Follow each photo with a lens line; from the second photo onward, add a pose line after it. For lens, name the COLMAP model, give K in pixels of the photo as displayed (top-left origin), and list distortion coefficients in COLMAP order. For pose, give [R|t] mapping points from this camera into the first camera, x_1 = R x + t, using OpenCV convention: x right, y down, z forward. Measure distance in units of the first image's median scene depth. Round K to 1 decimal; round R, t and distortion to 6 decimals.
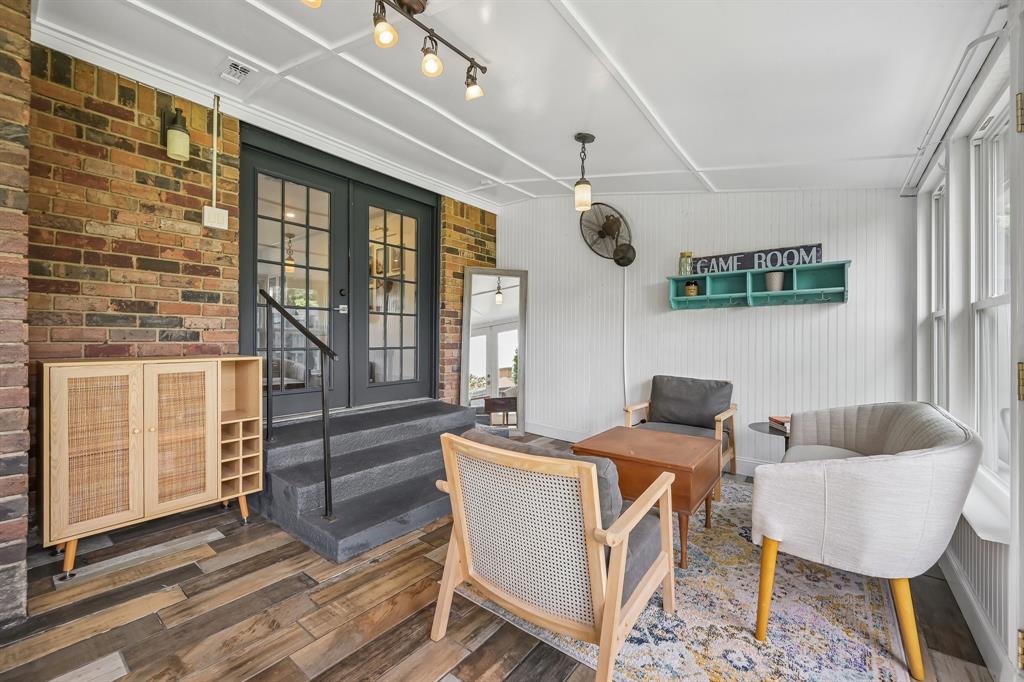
lens RADIAL K [[407.3, 0, 512.0], [0, 407.3, 341.0], [0, 0, 1]] dist [-0.001303, -0.000014]
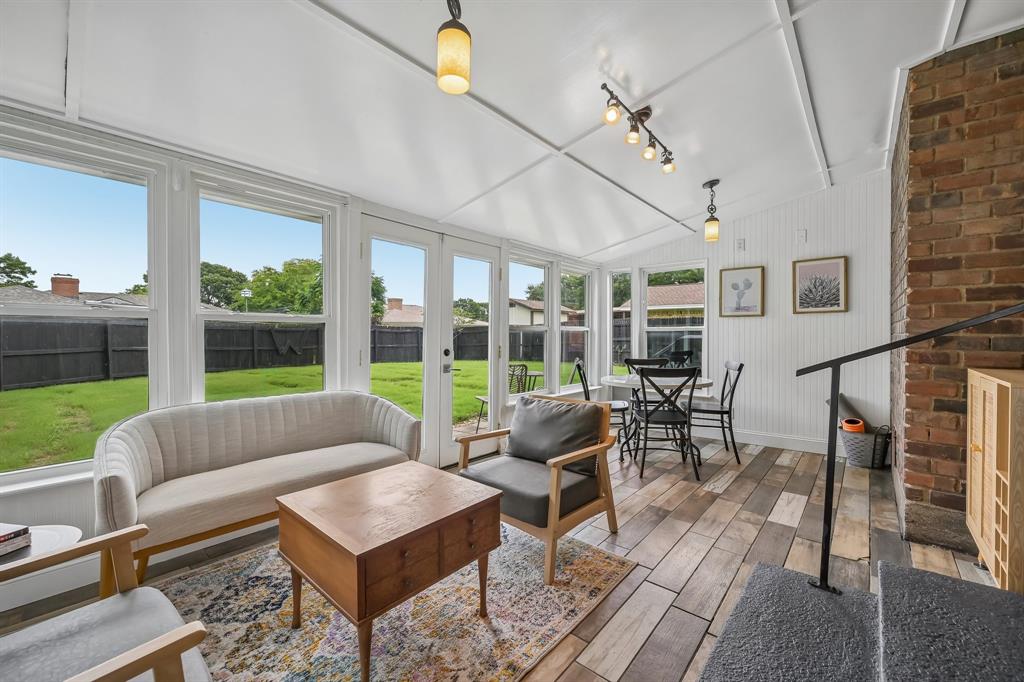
lens RADIAL K [[407.3, 0, 512.0], [0, 407.3, 341.0], [0, 0, 1]] dist [-0.001303, -0.000014]
pose [[-0.998208, -0.007591, 0.059355, 0.063220], [-0.006021, 0.999628, 0.026586, -0.029322], [-0.059535, 0.026181, -0.997883, 1.272776]]
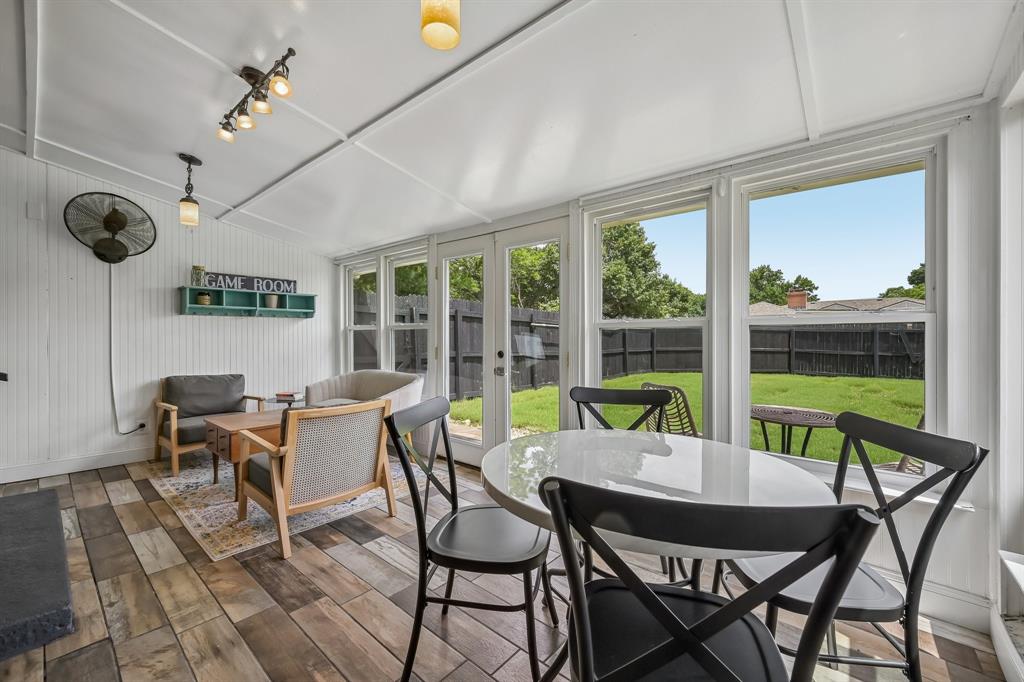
lens RADIAL K [[407.3, 0, 512.0], [0, 407.3, 341.0], [0, 0, 1]] dist [-0.001303, -0.000014]
pose [[0.050742, -0.010791, 0.998654, -0.745345], [0.012821, 0.999866, 0.010153, -0.007544], [-0.998630, 0.012288, 0.050873, 0.070805]]
